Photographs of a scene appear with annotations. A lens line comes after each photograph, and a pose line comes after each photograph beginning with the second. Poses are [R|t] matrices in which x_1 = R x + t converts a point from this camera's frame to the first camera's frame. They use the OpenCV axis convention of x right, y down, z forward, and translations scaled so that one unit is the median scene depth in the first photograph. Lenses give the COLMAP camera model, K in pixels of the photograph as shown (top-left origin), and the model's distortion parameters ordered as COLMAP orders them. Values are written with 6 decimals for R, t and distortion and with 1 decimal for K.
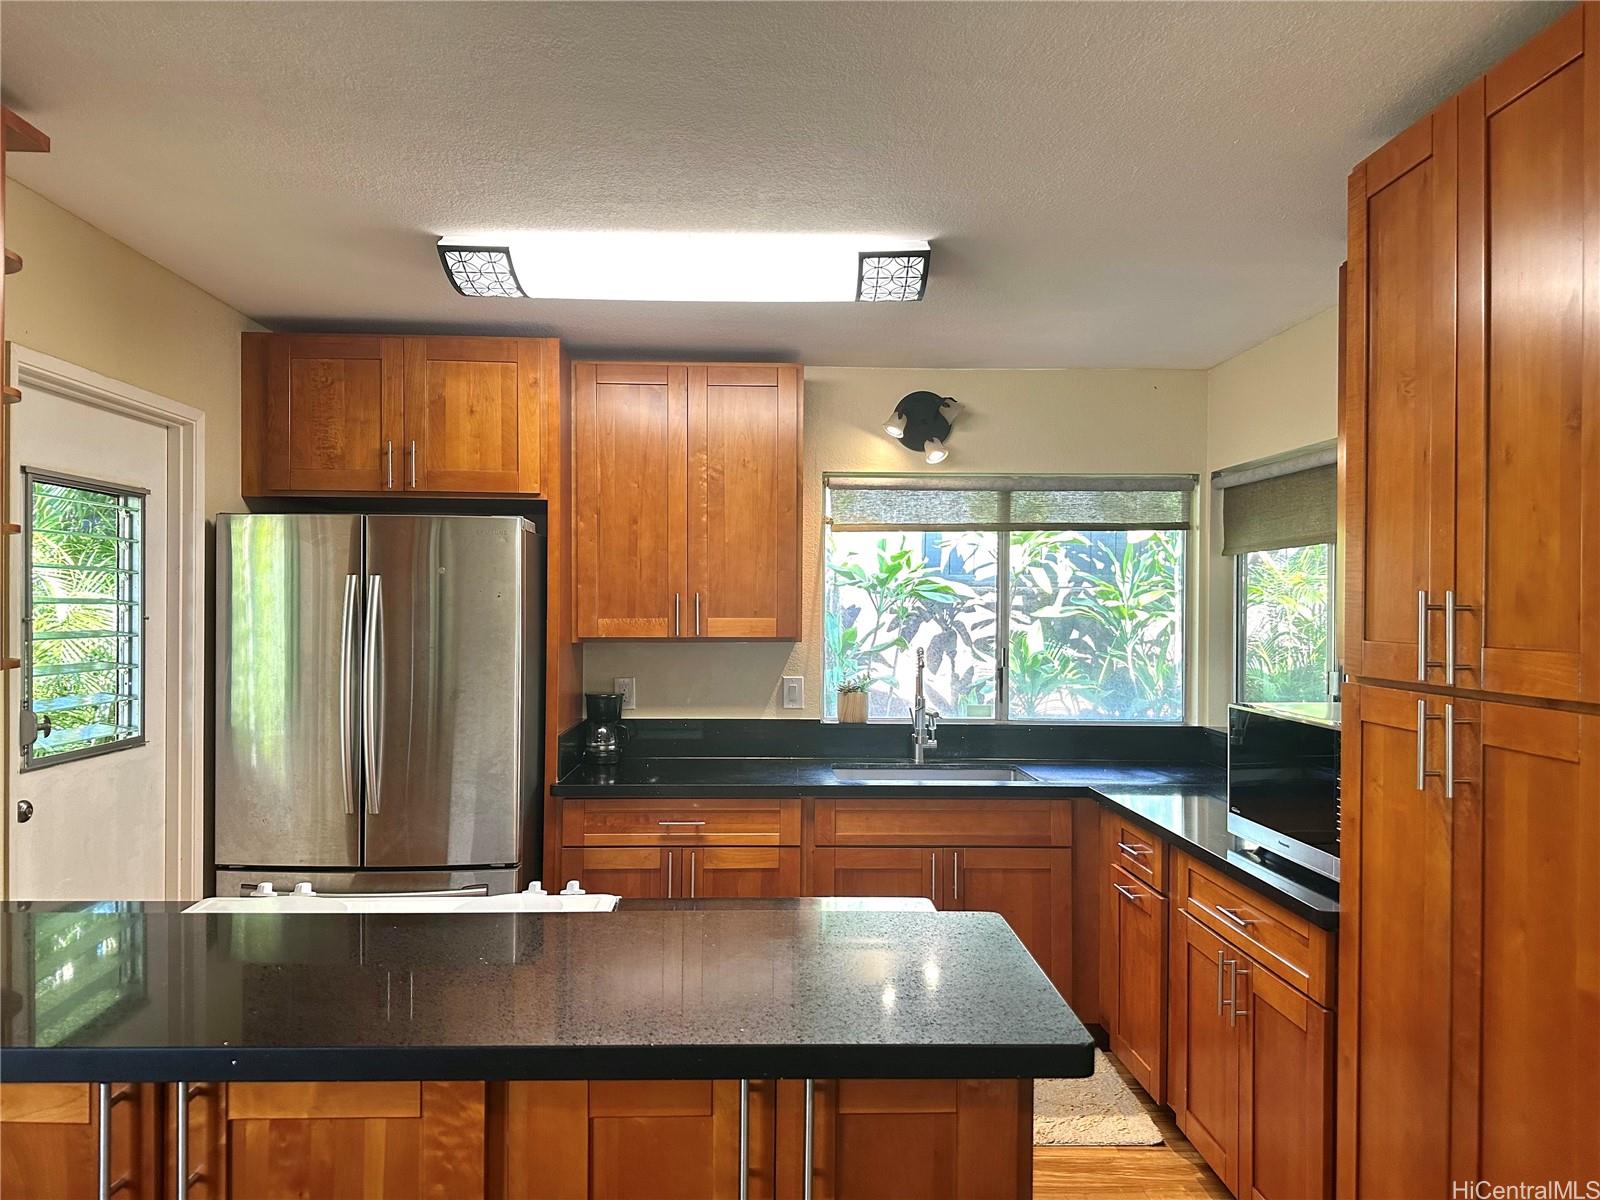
lens RADIAL K [[1122.1, 0, 791.8], [0, 1122.1, 603.2], [0, 0, 1]] dist [0.065125, -0.026041]
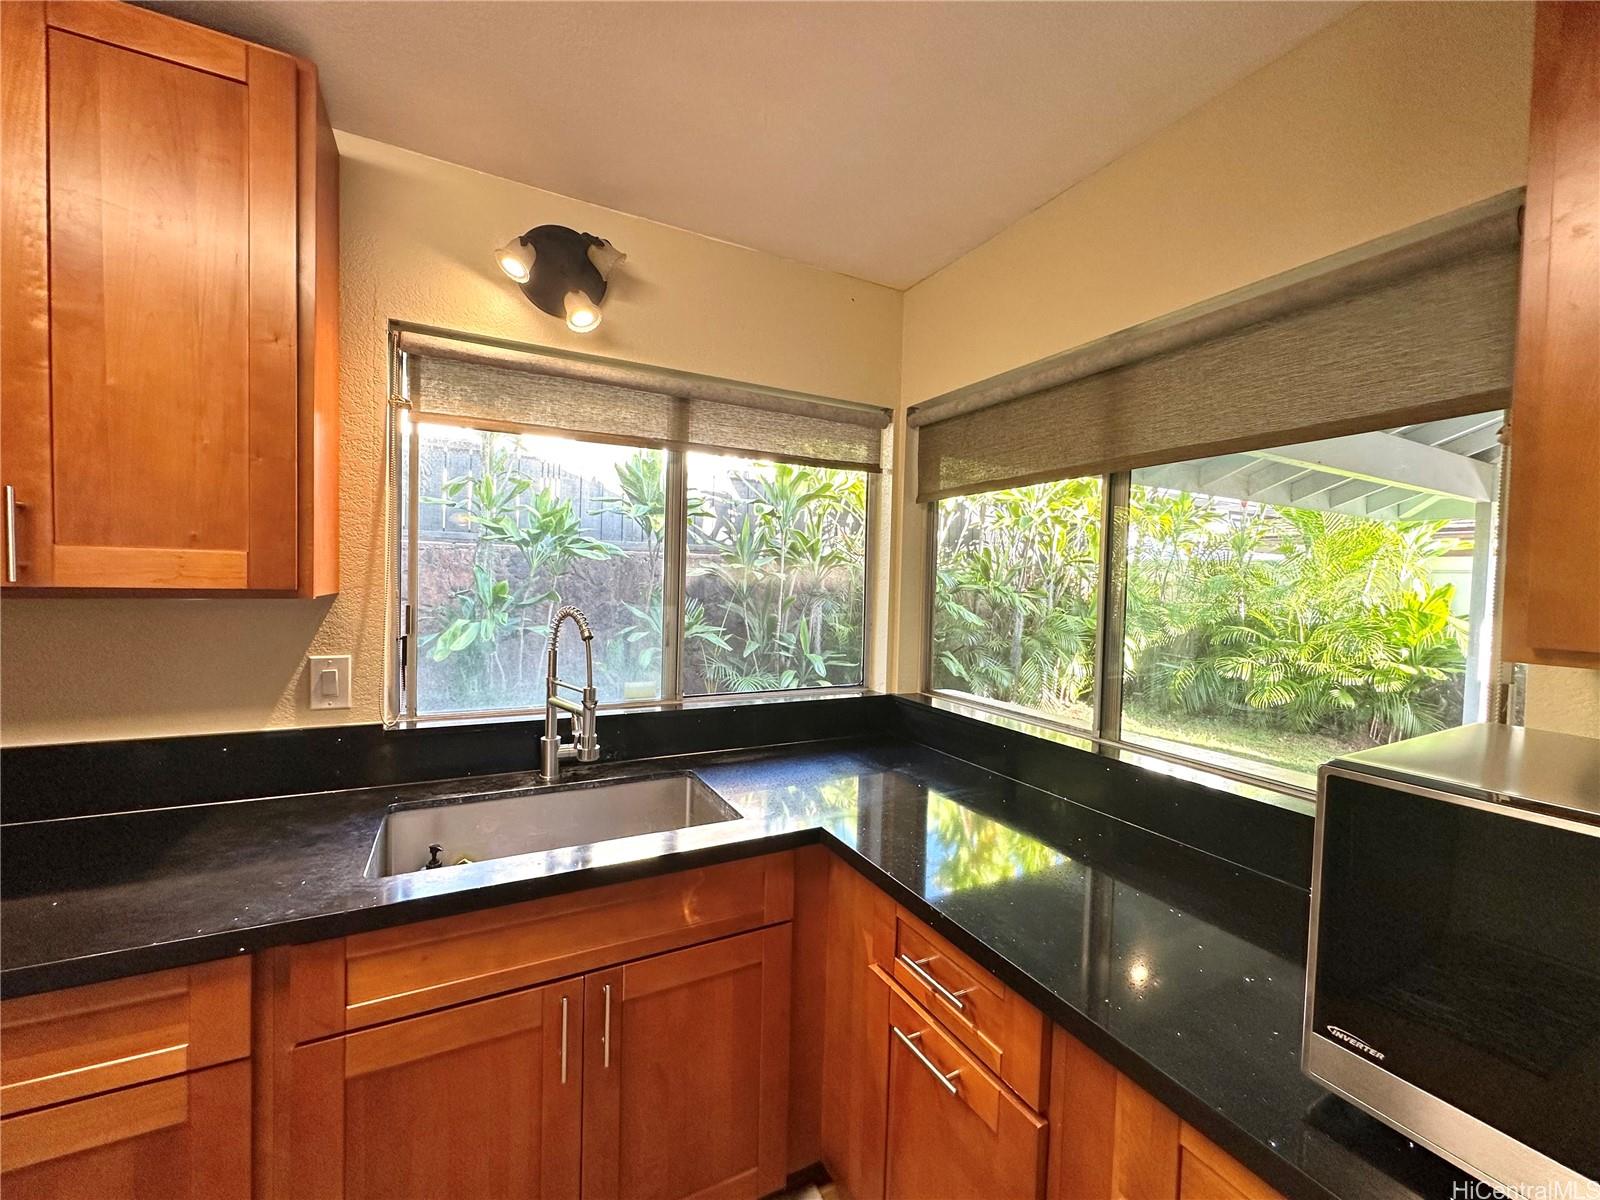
lens RADIAL K [[647.0, 0, 787.1], [0, 647.0, 595.3], [0, 0, 1]] dist [0.013211, 0.000507]
pose [[0.912223, 0.005493, 0.409658, 0.081055], [-0.020120, 0.999304, 0.031402, 0.017625], [-0.409200, -0.036888, 0.911699, 0.587010]]
